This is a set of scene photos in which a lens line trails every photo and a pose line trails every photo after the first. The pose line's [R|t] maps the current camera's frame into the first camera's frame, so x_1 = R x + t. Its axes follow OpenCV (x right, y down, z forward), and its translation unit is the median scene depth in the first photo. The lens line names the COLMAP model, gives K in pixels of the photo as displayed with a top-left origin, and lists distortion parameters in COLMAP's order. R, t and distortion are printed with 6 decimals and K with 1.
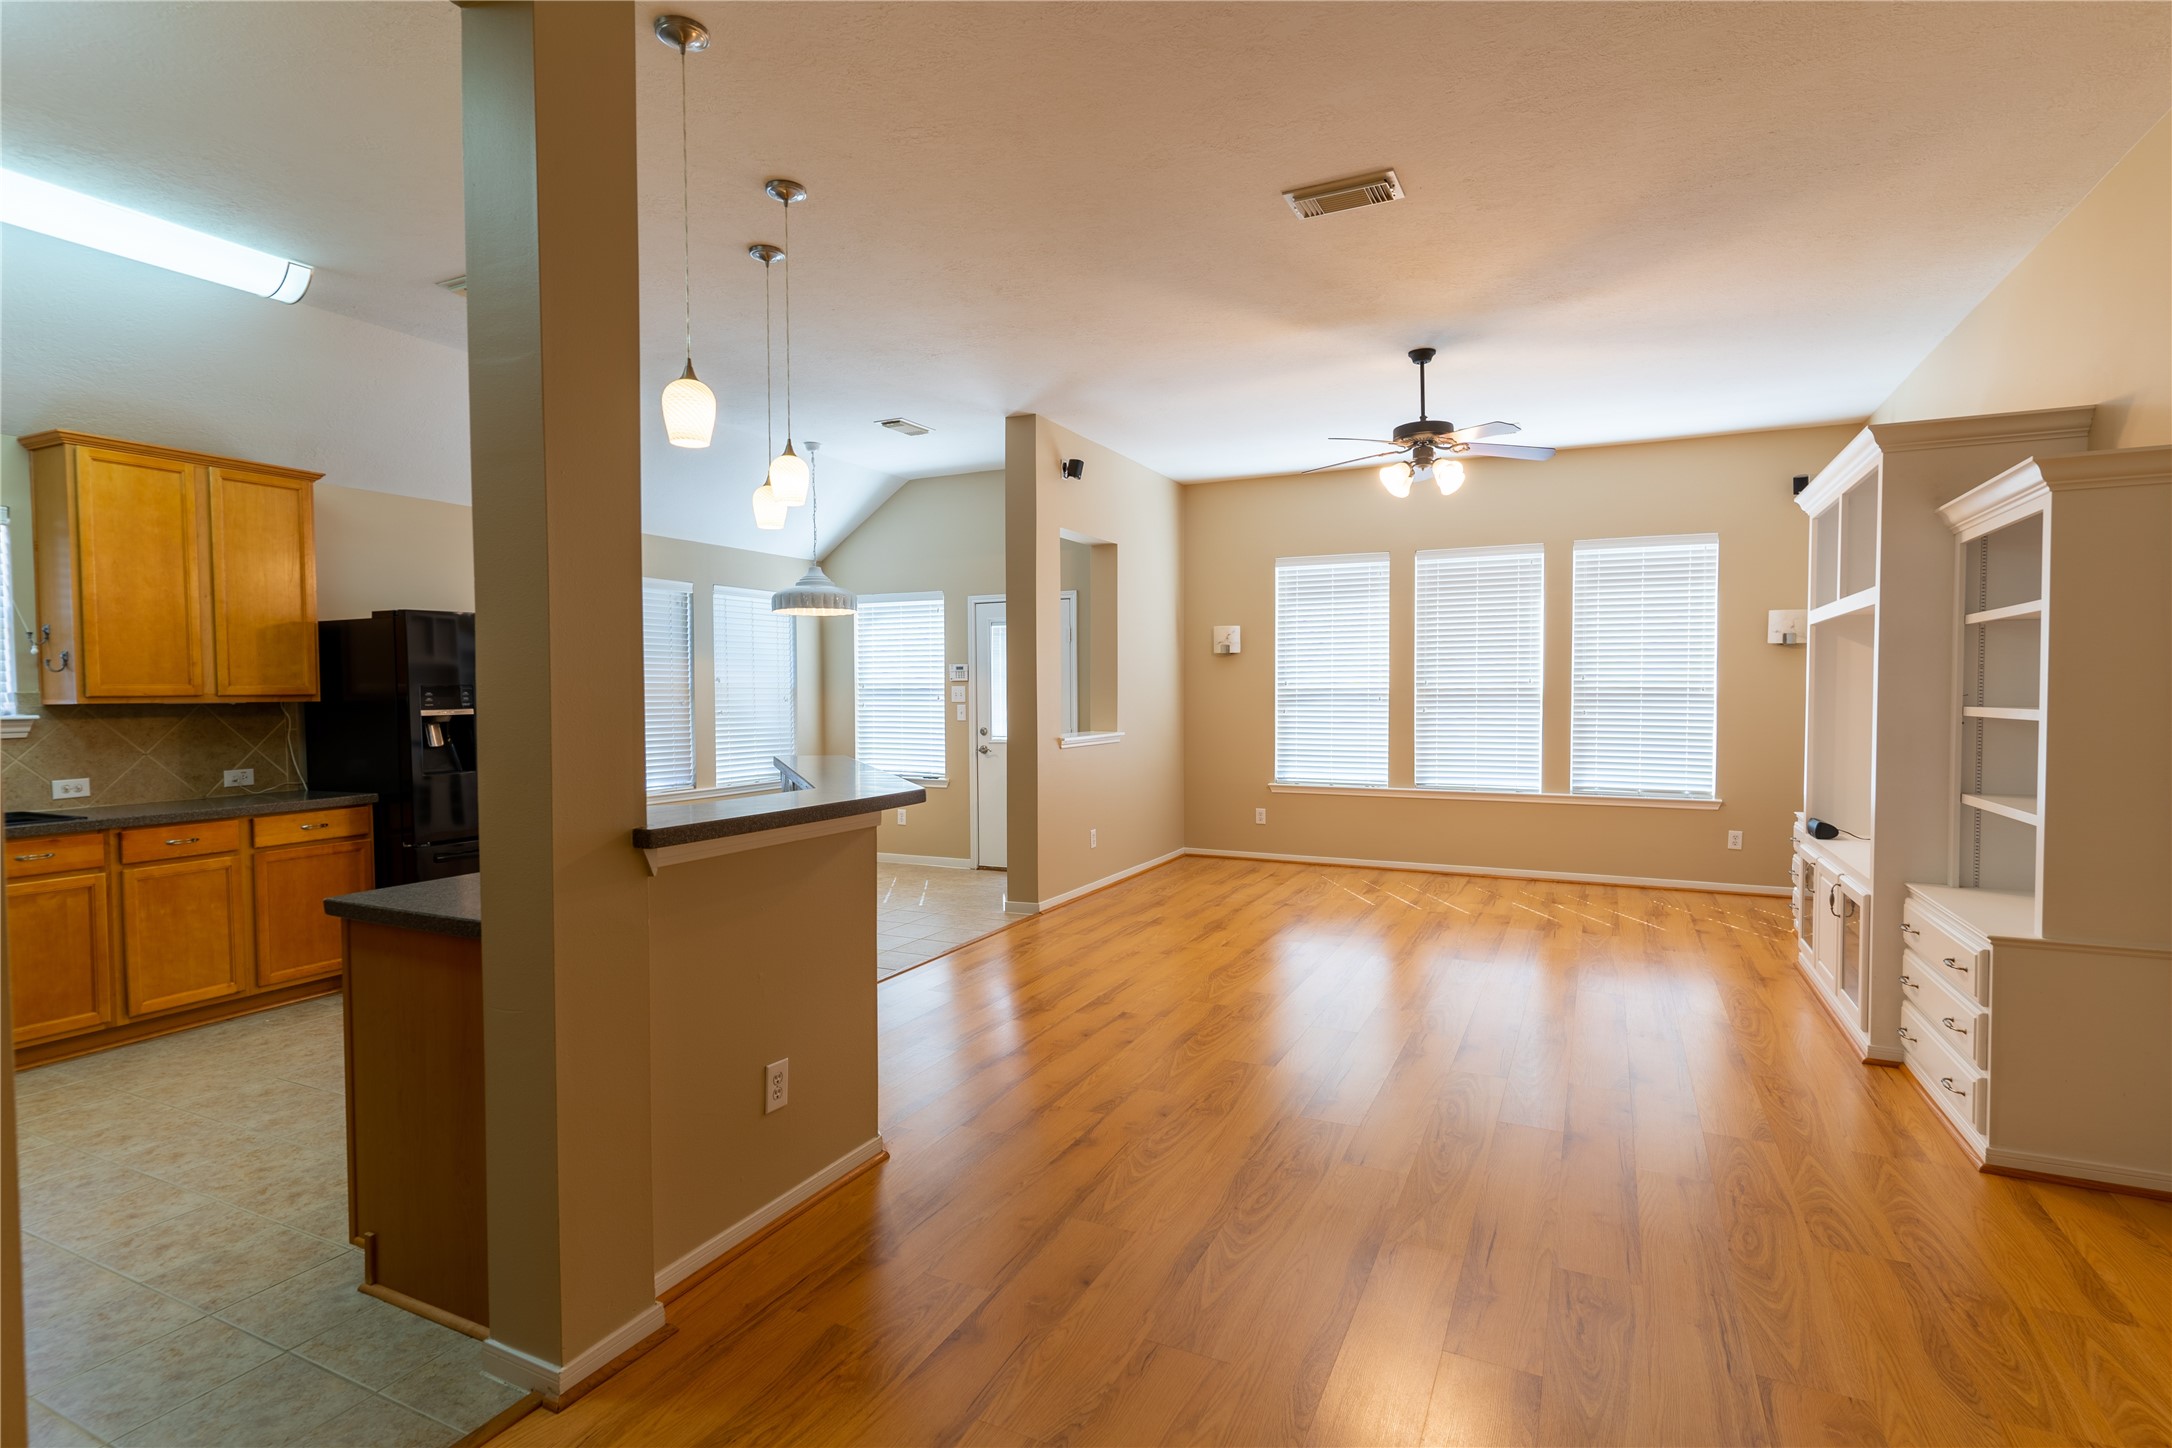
lens RADIAL K [[1067.3, 0, 1077.8], [0, 1067.3, 719.5], [0, 0, 1]] dist [0.003286, -0.001891]
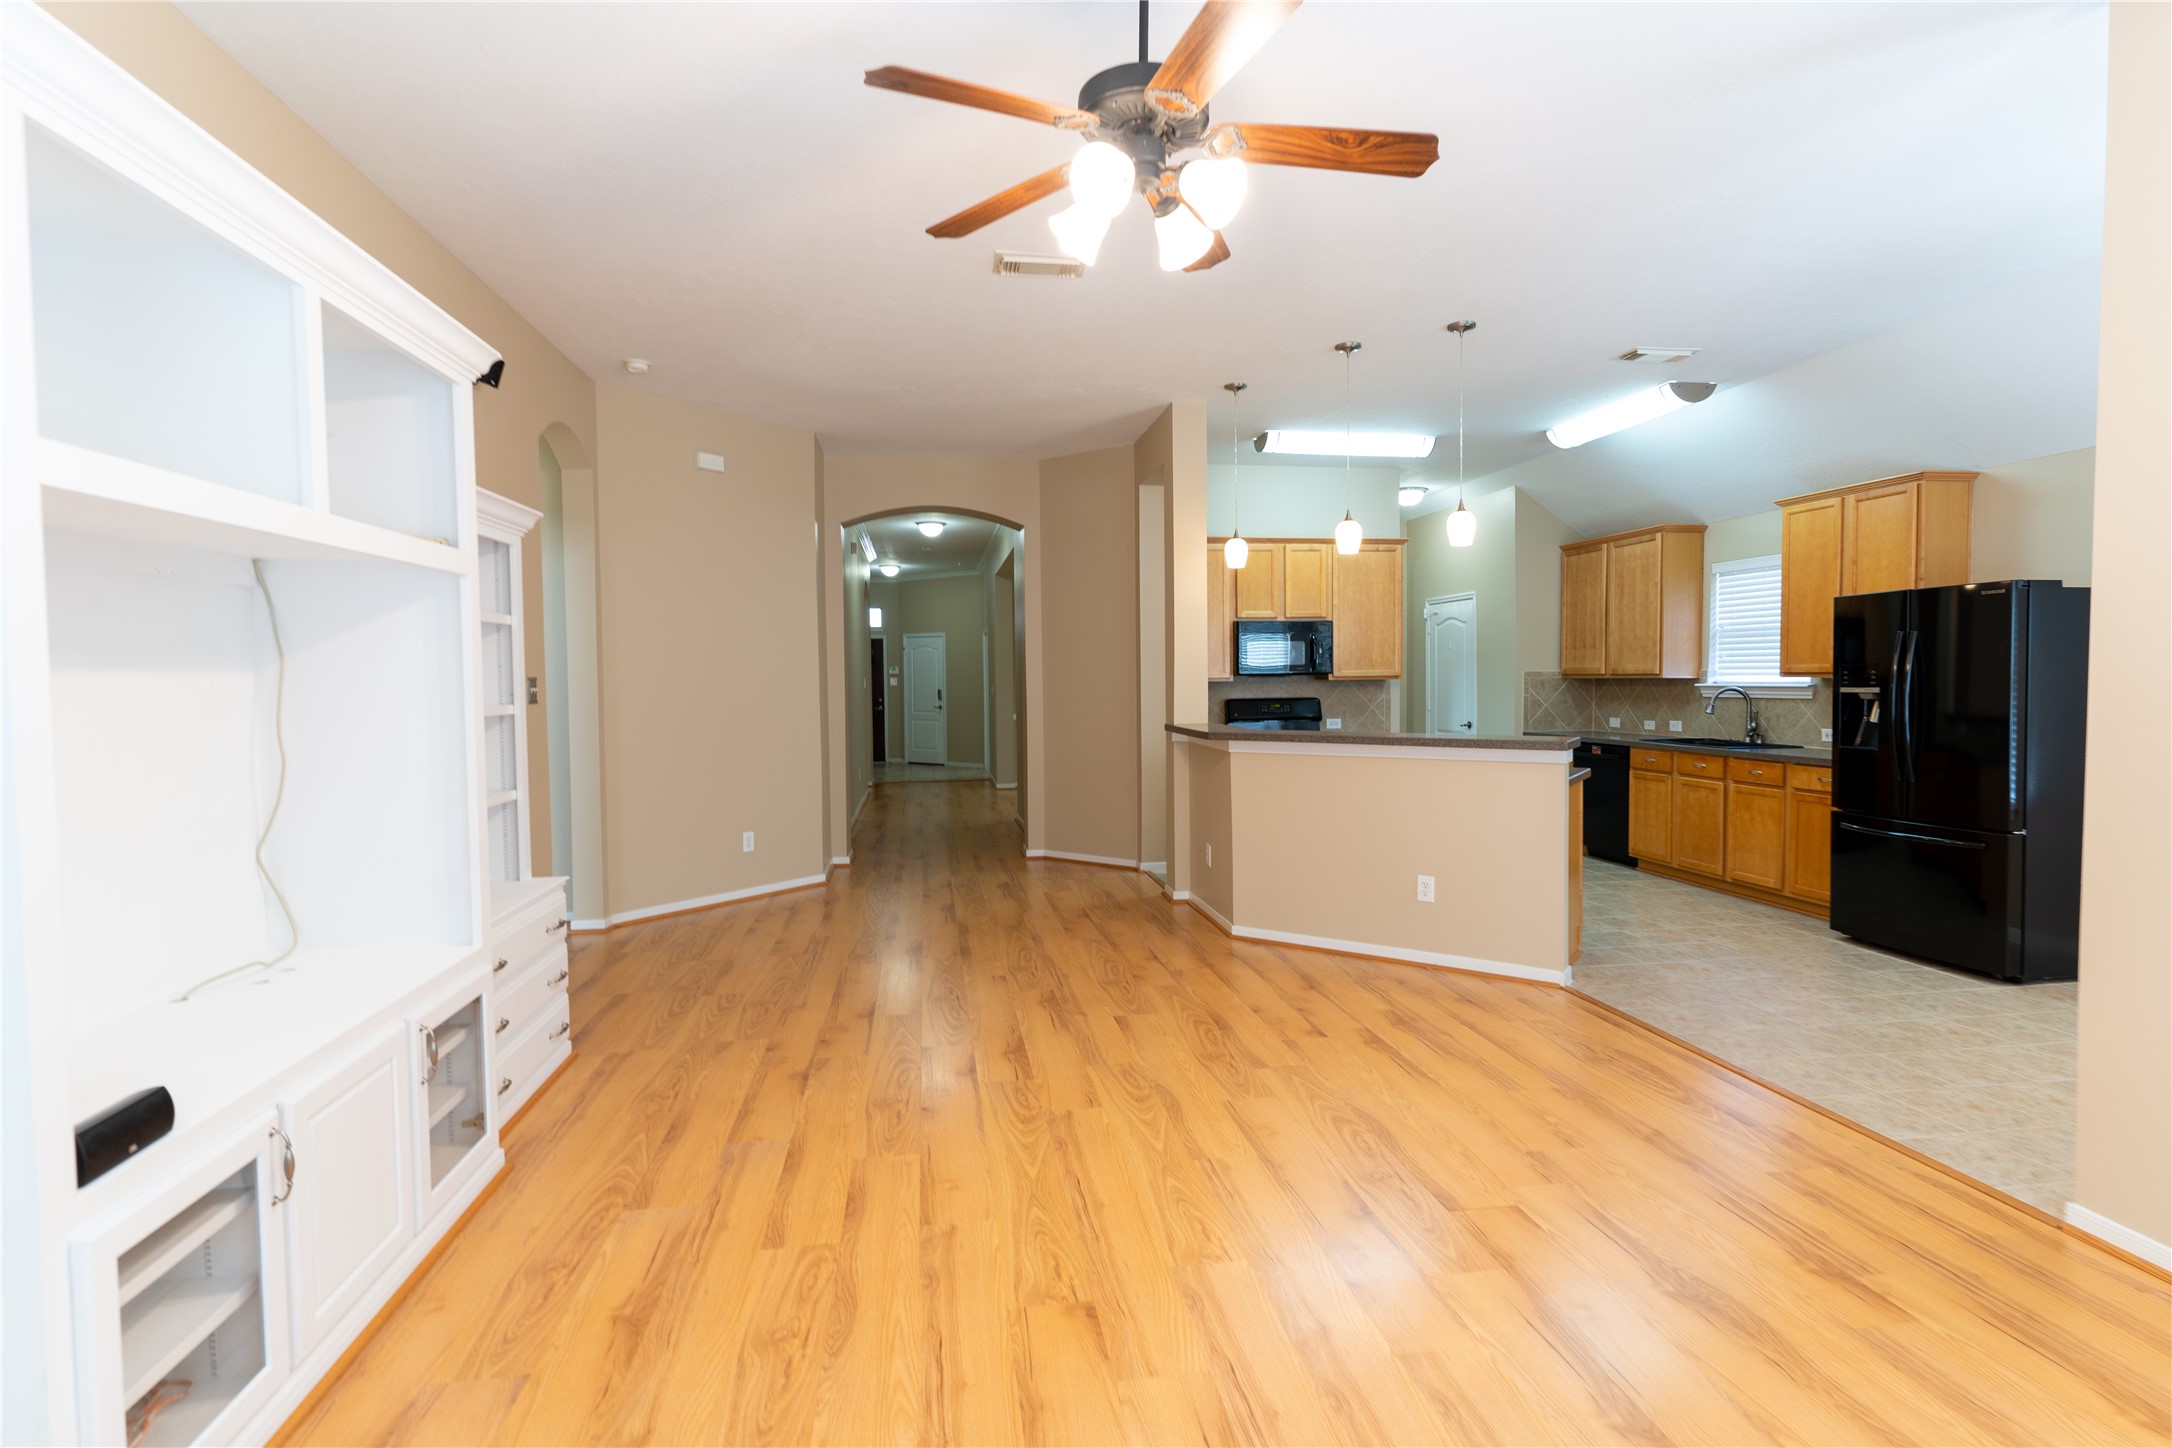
lens RADIAL K [[1067.3, 0, 1094.9], [0, 1067.3, 722.8], [0, 0, 1]] dist [0.003286, -0.001891]
pose [[-0.817718, 0.037812, -0.574376, 0.619137], [-0.002016, 0.997646, 0.068546, -0.043310], [0.575615, 0.057209, -0.815717, 1.404346]]
